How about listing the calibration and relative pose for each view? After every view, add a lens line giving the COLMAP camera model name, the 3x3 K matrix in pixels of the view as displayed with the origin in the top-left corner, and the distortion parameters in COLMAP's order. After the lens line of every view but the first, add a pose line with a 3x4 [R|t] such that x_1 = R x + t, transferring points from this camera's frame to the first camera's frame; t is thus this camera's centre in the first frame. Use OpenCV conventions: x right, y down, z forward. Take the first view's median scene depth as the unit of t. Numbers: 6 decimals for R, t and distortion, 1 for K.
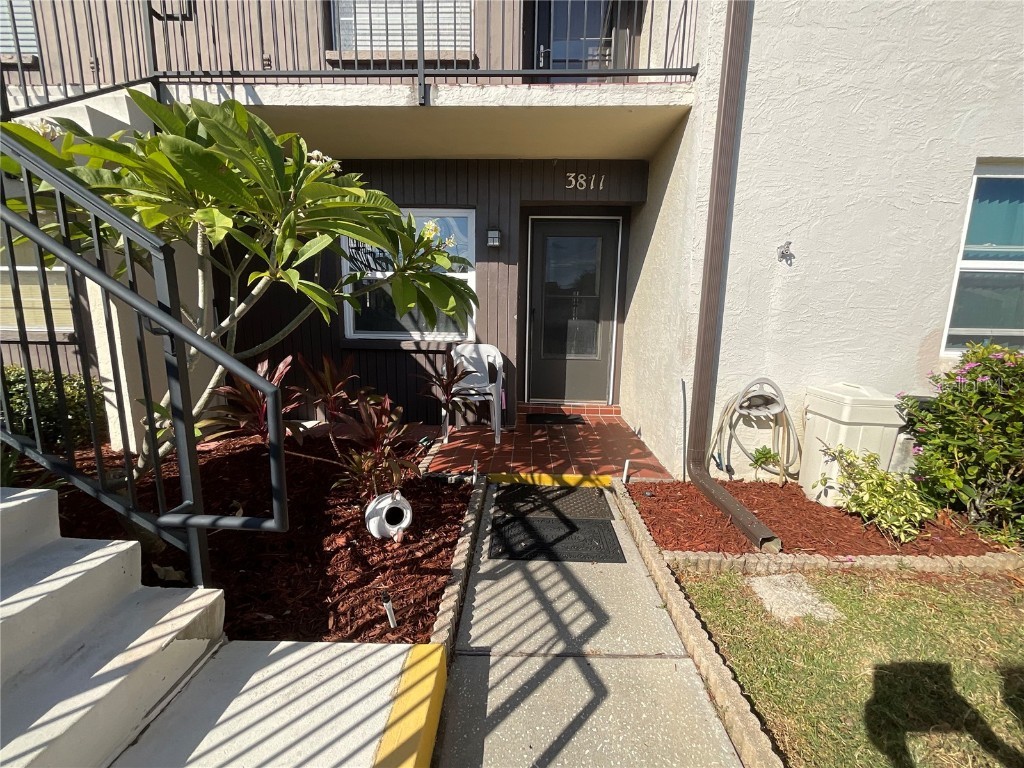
lens RADIAL K [[414.4, 0, 511.5], [0, 414.4, 383.9], [0, 0, 1]] dist [0.001612, -0.000035]
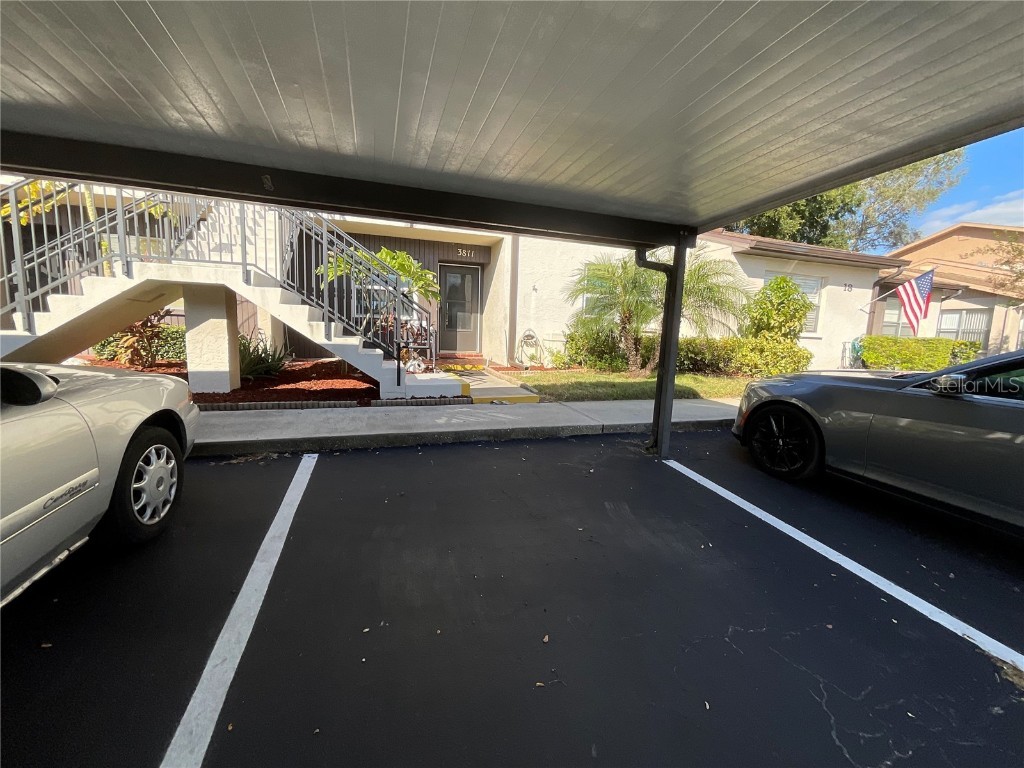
lens RADIAL K [[414.4, 0, 511.5], [0, 414.4, 383.9], [0, 0, 1]] dist [0.001612, -0.000035]
pose [[0.937772, -0.027608, 0.346152, -0.416083], [0.038957, 0.998906, -0.025870, 0.331392], [-0.345059, 0.037745, 0.937822, -1.280779]]
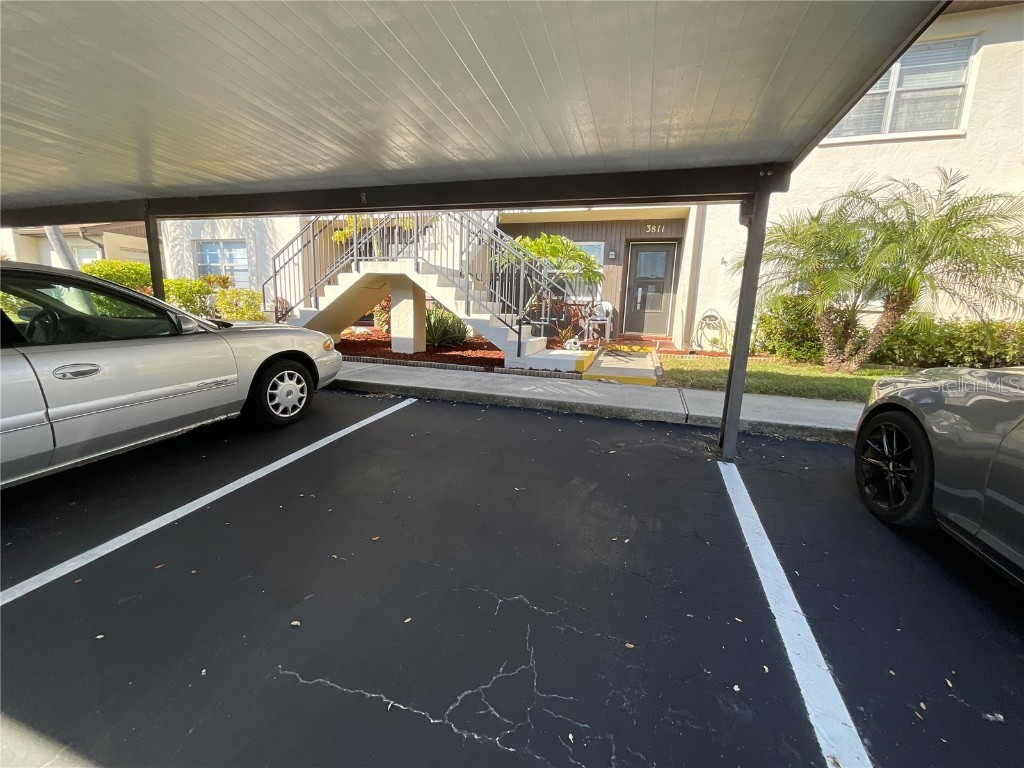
lens RADIAL K [[414.4, 0, 511.5], [0, 414.4, 383.9], [0, 0, 1]] dist [0.001612, -0.000035]
pose [[0.962927, 0.065658, -0.261649, 0.068887], [-0.063833, 0.997841, 0.015479, 0.364056], [0.262100, 0.001796, 0.965039, -1.360293]]
